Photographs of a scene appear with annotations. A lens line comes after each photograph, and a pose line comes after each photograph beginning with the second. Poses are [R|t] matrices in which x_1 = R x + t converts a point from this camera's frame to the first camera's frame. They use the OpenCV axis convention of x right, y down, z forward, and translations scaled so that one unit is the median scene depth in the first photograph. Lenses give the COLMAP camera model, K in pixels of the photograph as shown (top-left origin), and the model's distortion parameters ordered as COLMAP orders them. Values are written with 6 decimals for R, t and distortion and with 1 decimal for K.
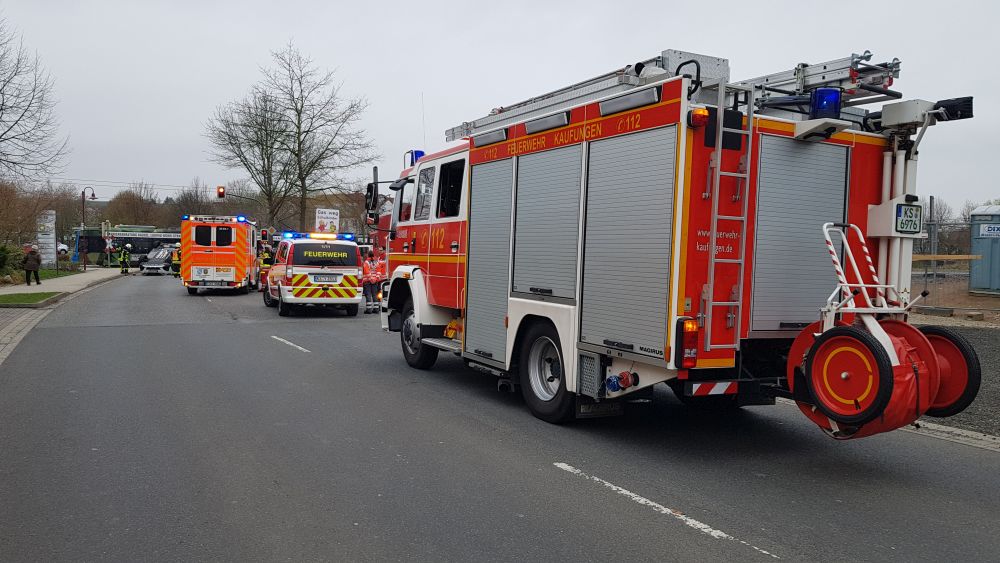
lens RADIAL K [[765.5, 0, 520.1], [0, 765.5, 283.3], [0, 0, 1]] dist [0.105706, -0.168468]
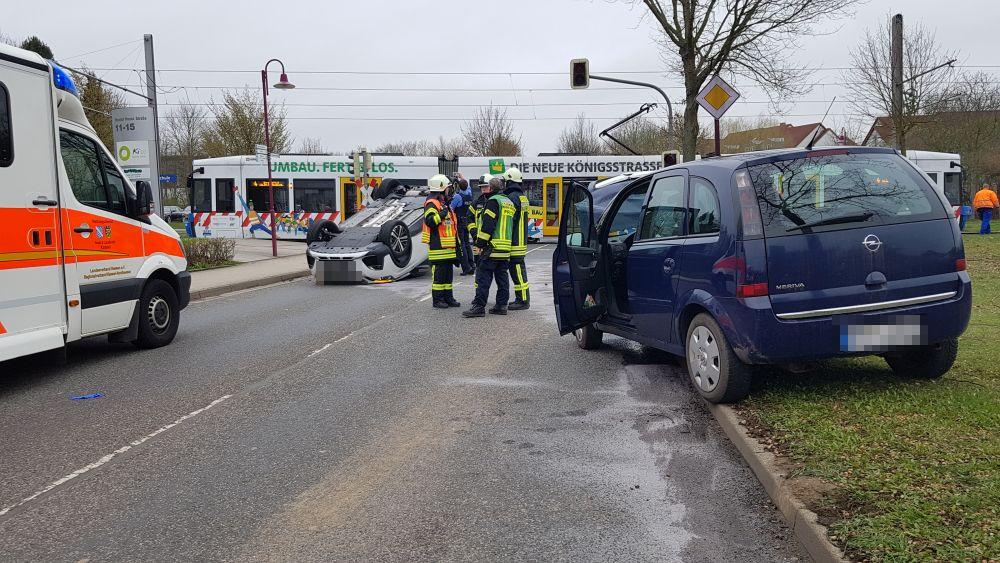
lens RADIAL K [[765.5, 0, 520.1], [0, 765.5, 283.3], [0, 0, 1]] dist [0.105706, -0.168468]
pose [[0.876047, 0.014822, -0.481998, -0.257284], [0.010810, 0.998673, 0.050358, -0.024924], [0.482105, -0.049326, 0.874724, 0.757497]]
